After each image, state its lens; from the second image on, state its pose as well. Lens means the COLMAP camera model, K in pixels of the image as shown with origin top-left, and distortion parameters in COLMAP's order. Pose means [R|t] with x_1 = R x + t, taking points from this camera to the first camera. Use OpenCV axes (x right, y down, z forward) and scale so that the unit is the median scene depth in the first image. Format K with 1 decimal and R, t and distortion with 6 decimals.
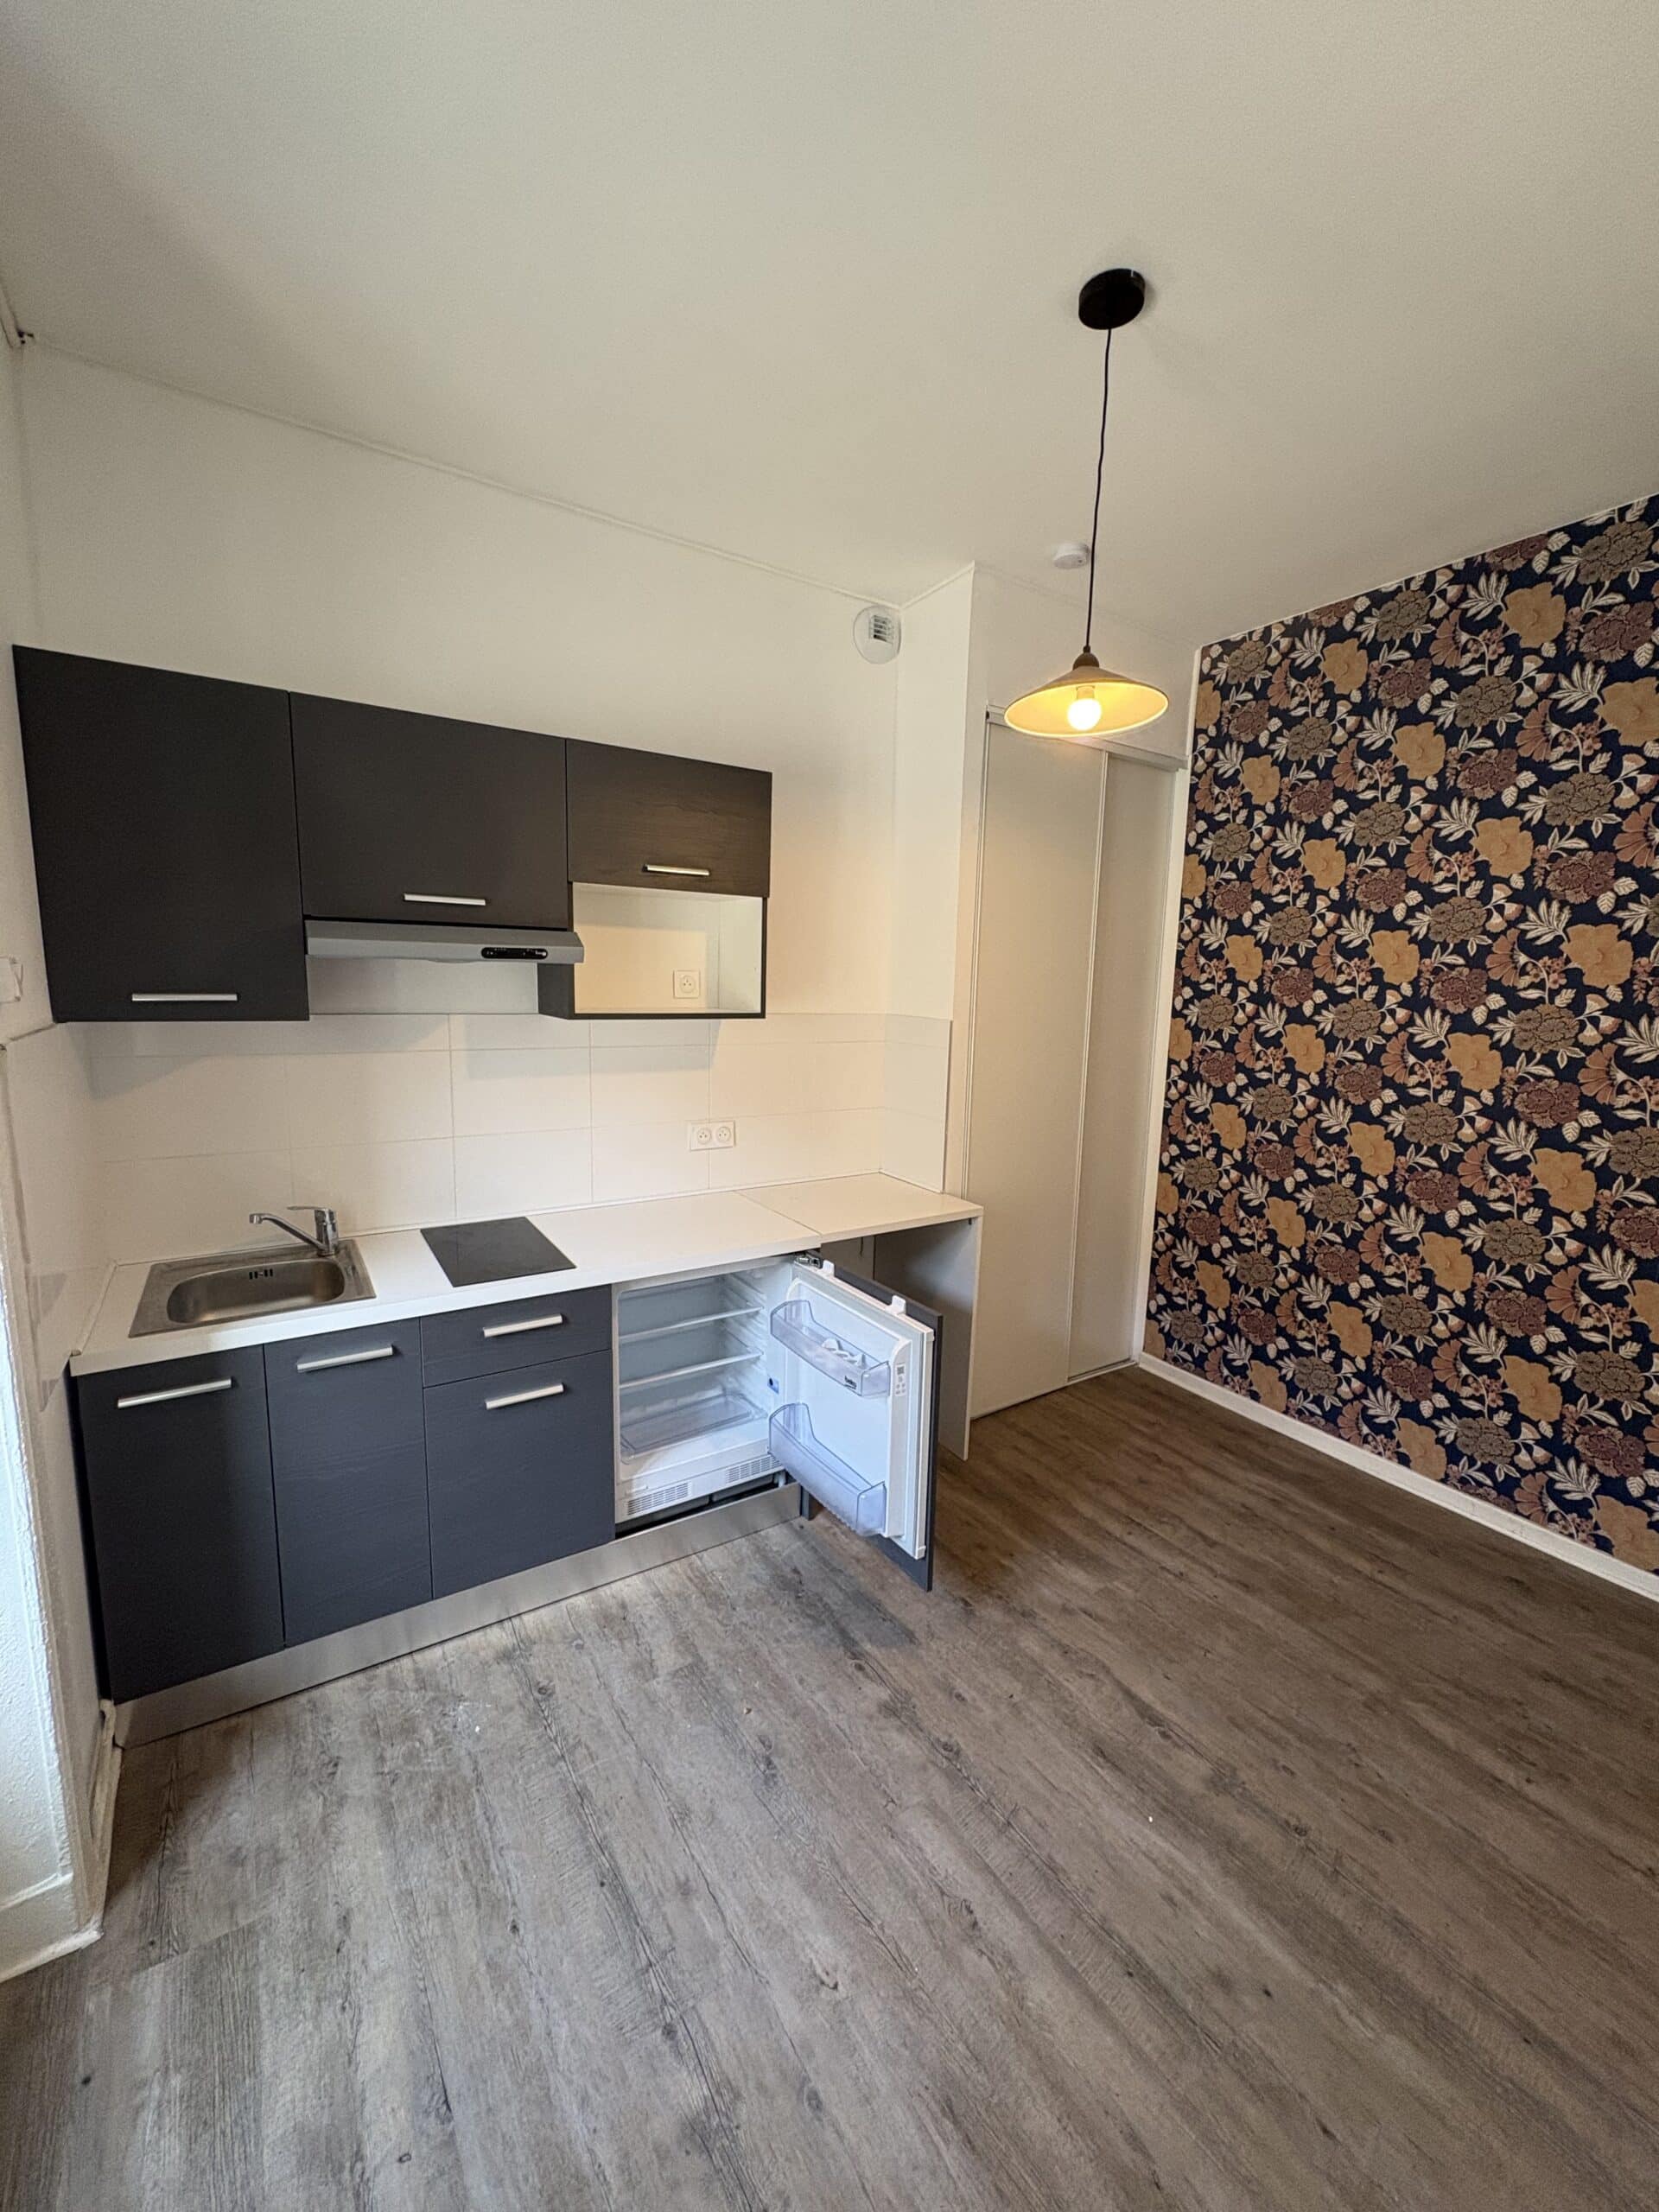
lens RADIAL K [[881.0, 0, 830.7], [0, 881.0, 1107.8], [0, 0, 1]] dist [0.001529, 0.000068]
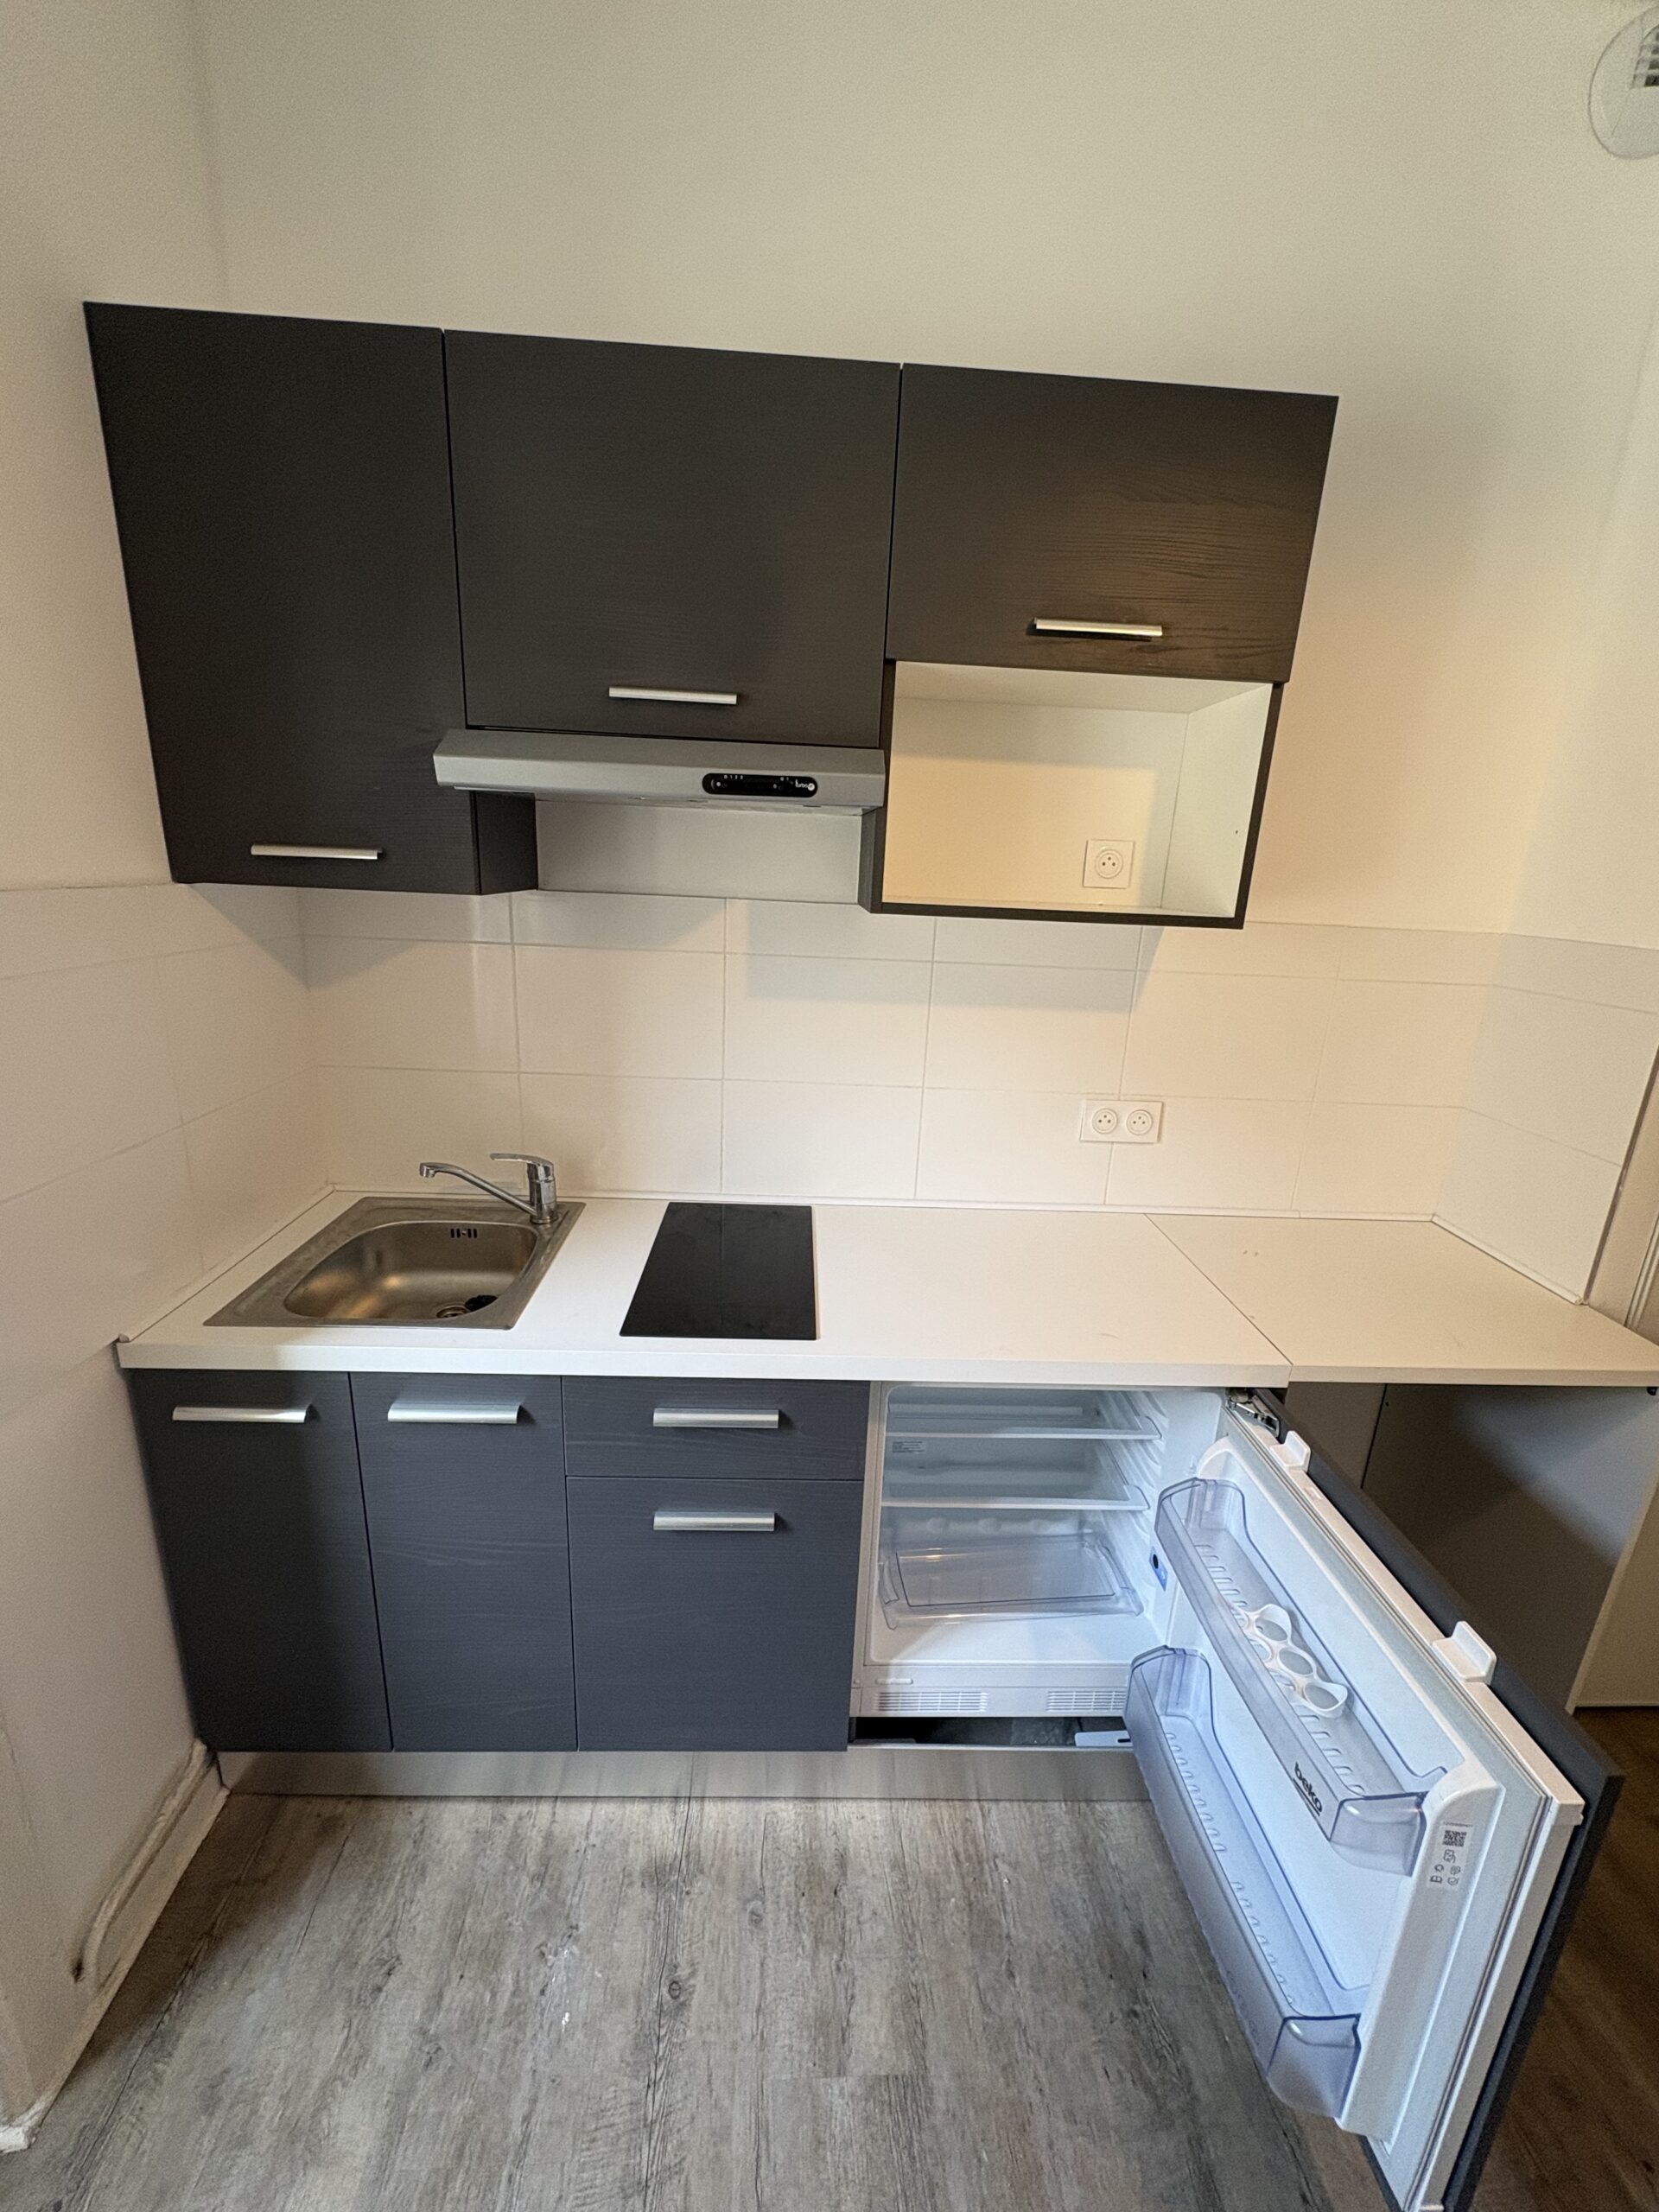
lens RADIAL K [[881.0, 0, 830.7], [0, 881.0, 1107.8], [0, 0, 1]] dist [0.001529, 0.000068]
pose [[0.860858, 0.149225, -0.486472, -0.016239], [-0.099008, 0.986882, 0.127522, -0.044771], [0.499120, -0.061613, 0.864340, 0.477473]]
